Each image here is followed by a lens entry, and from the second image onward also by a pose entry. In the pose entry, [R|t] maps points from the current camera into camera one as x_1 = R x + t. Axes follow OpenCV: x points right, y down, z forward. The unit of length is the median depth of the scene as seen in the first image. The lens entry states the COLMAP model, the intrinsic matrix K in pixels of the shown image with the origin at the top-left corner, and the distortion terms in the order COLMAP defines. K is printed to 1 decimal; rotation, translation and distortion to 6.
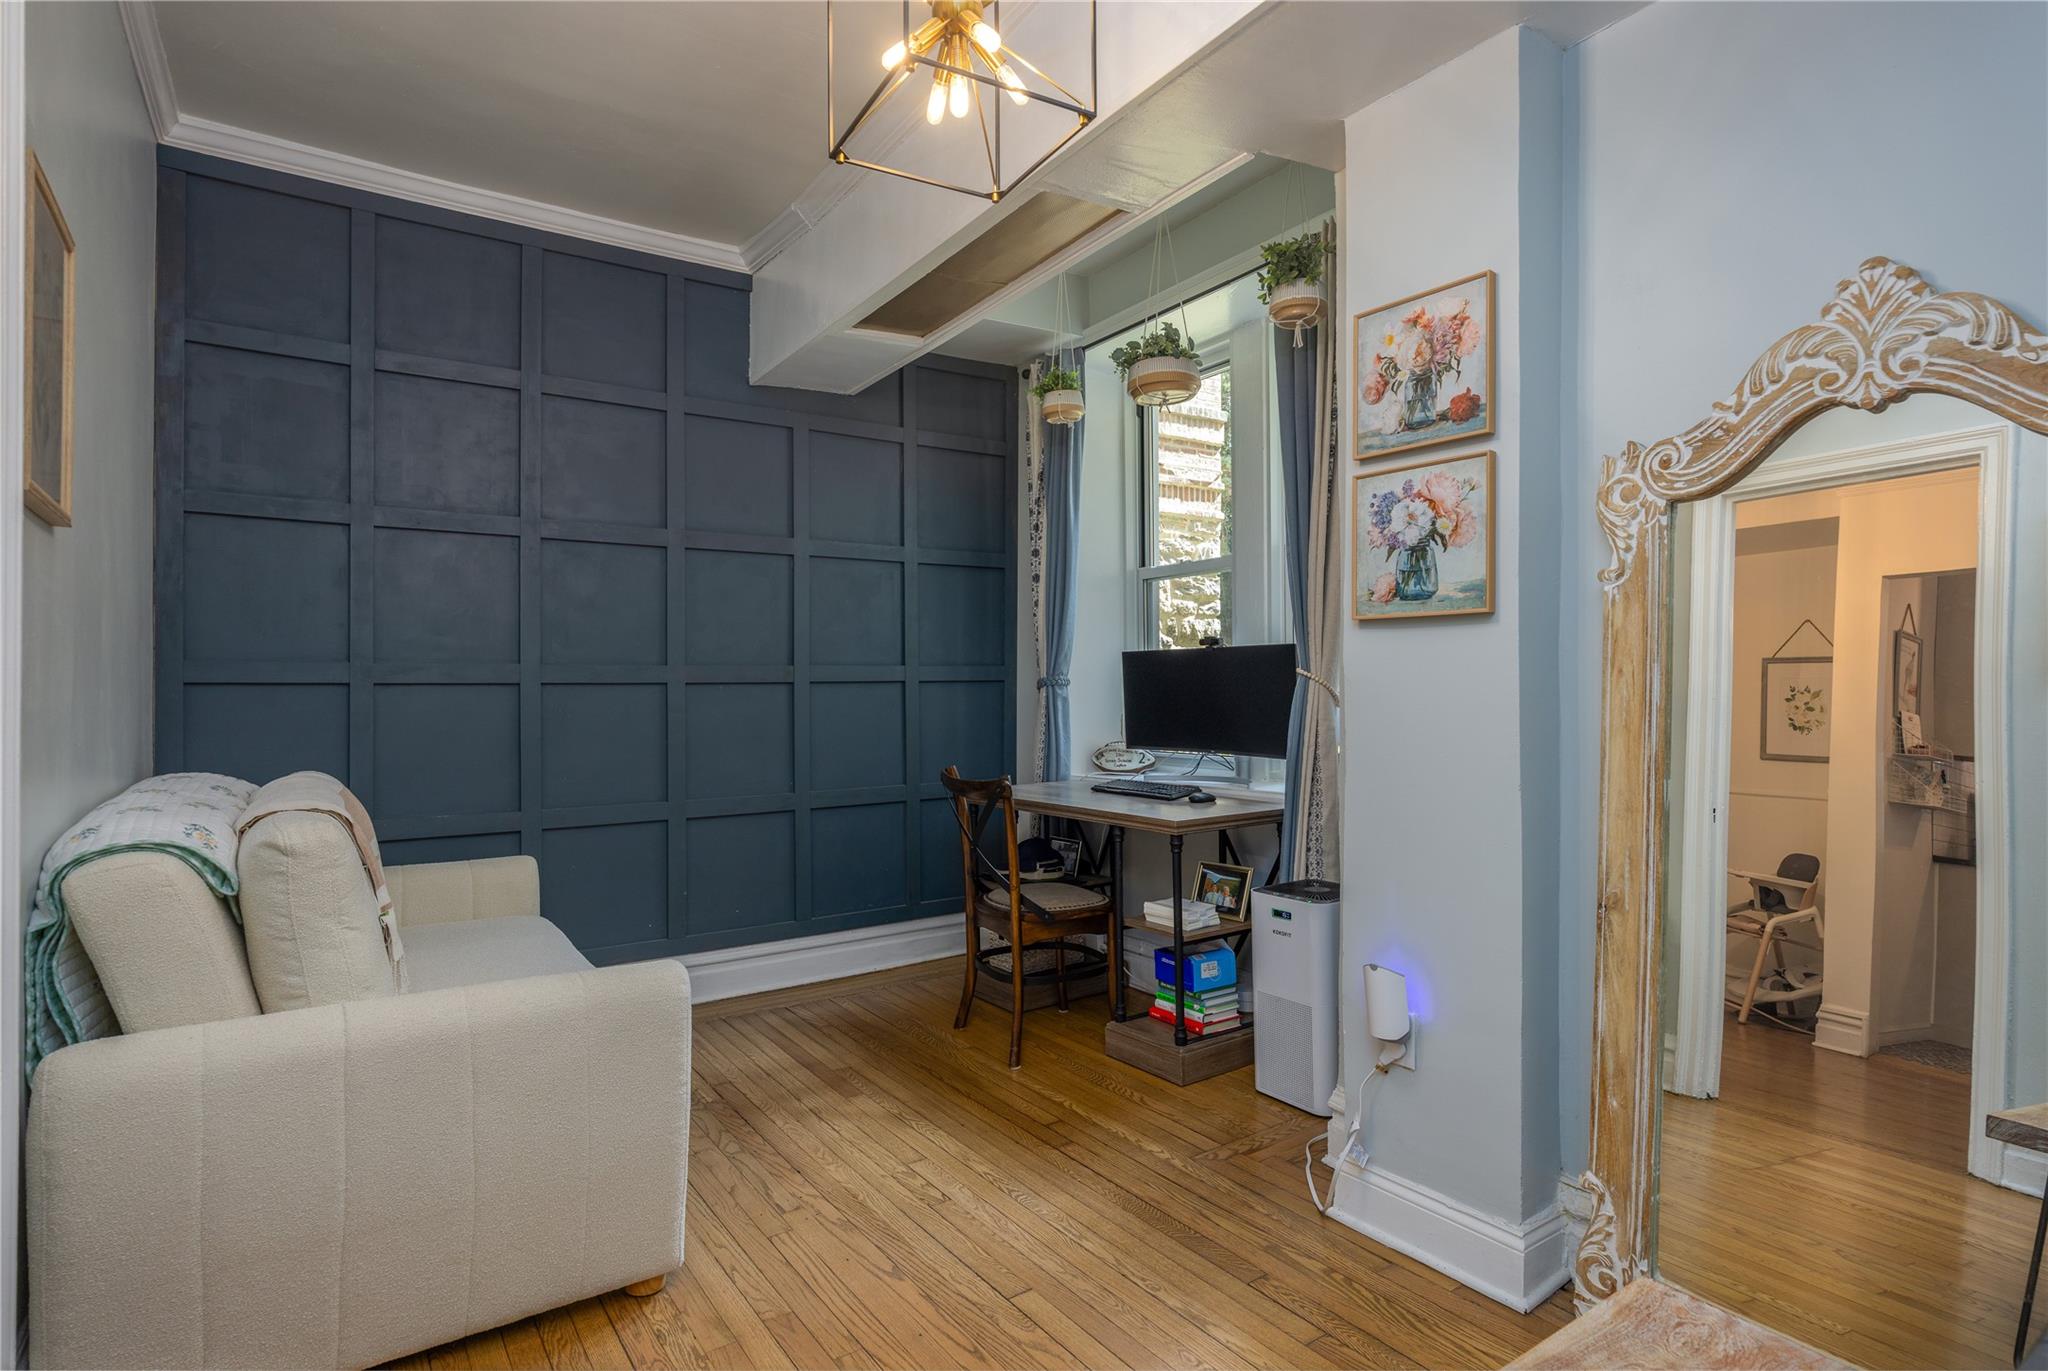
lens RADIAL K [[1038.9, 0, 1020.8], [0, 1038.9, 692.4], [0, 0, 1]] dist [-0.010127, 0.000667]
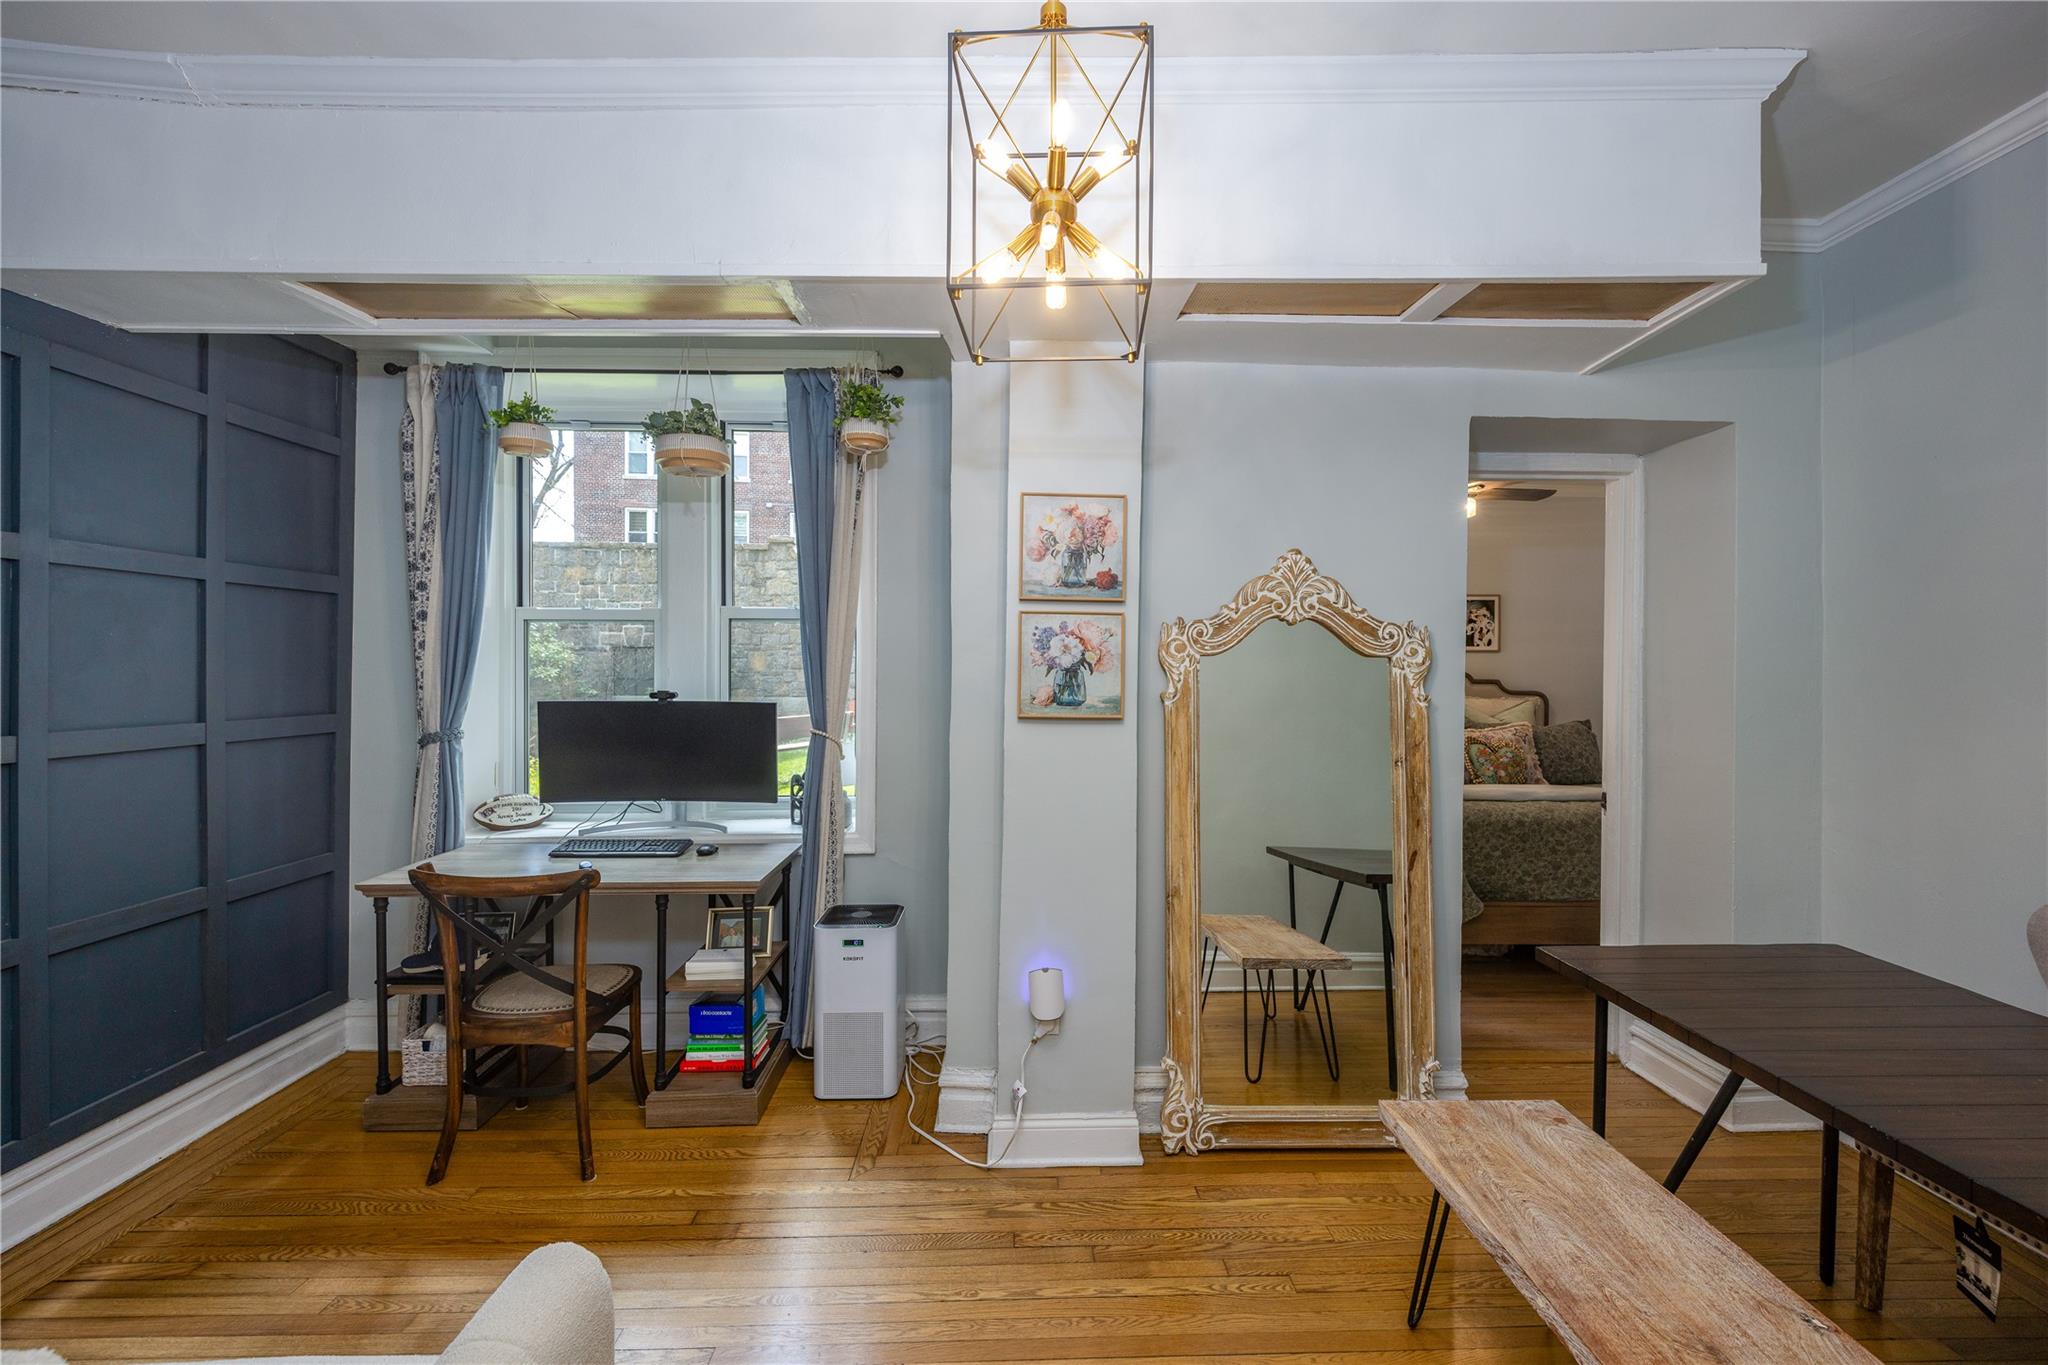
lens RADIAL K [[850.8, 0, 1041.3], [0, 850.8, 681.9], [0, 0, 1]] dist [0.004412, -0.000495]
pose [[0.540767, 0.002276, 0.841169, -0.641914], [-0.005517, 0.999984, 0.000841, -0.125377], [-0.841154, -0.005096, 0.540772, 0.402238]]
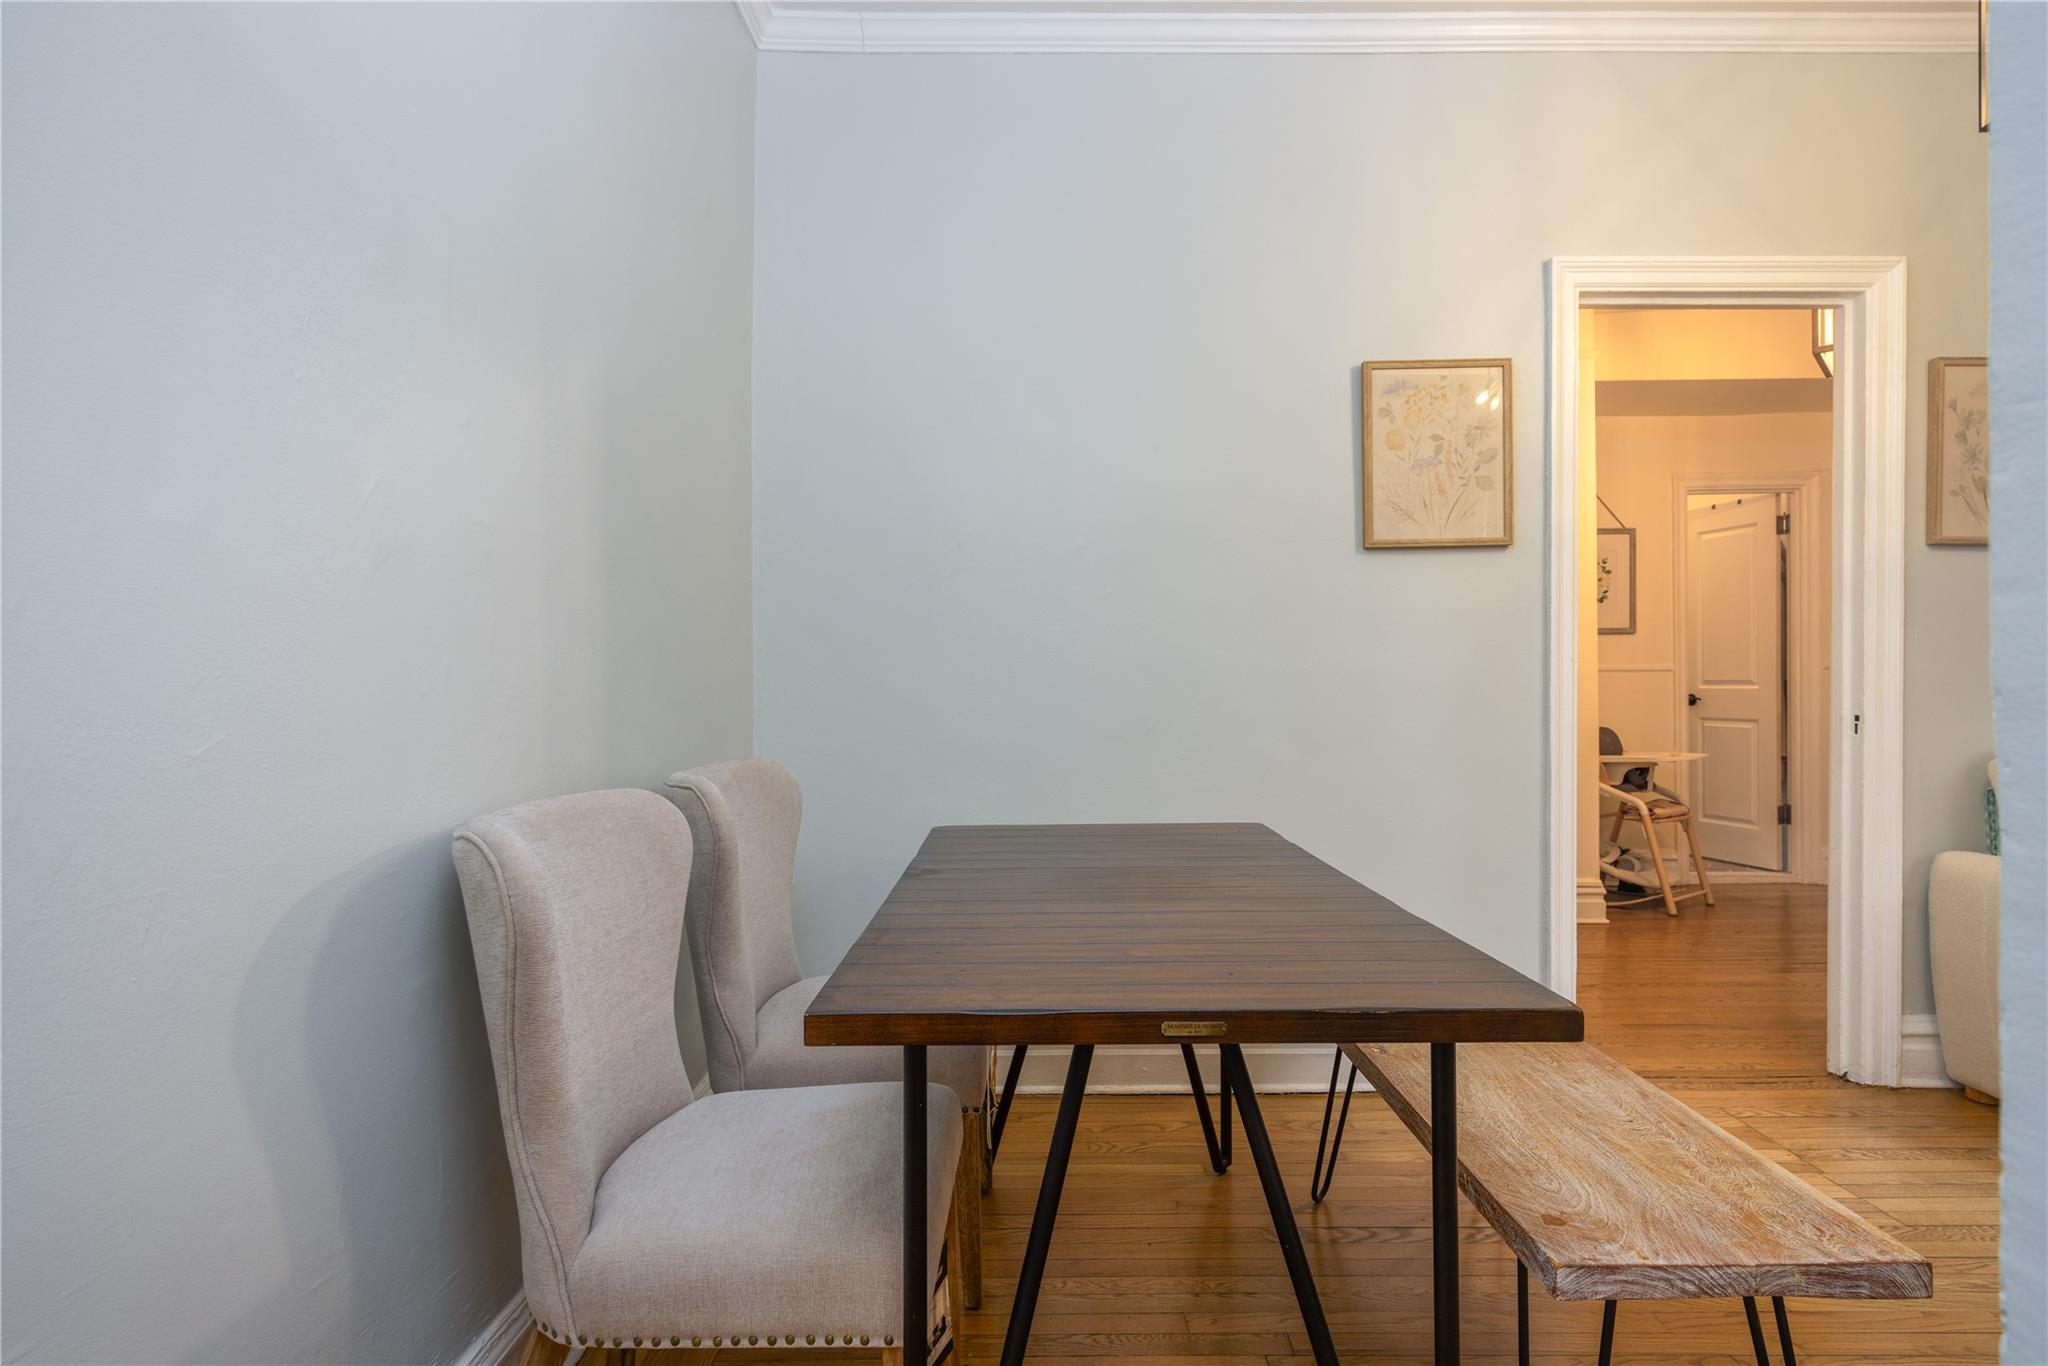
lens RADIAL K [[1065.7, 0, 1025.4], [0, 1065.7, 694.1], [0, 0, 1]] dist [0.000507, -0.000286]
pose [[-0.563420, 0.010702, -0.826102, 1.087788], [0.005214, 0.999942, 0.009398, 0.033934], [0.826154, 0.000988, -0.563443, 0.519085]]
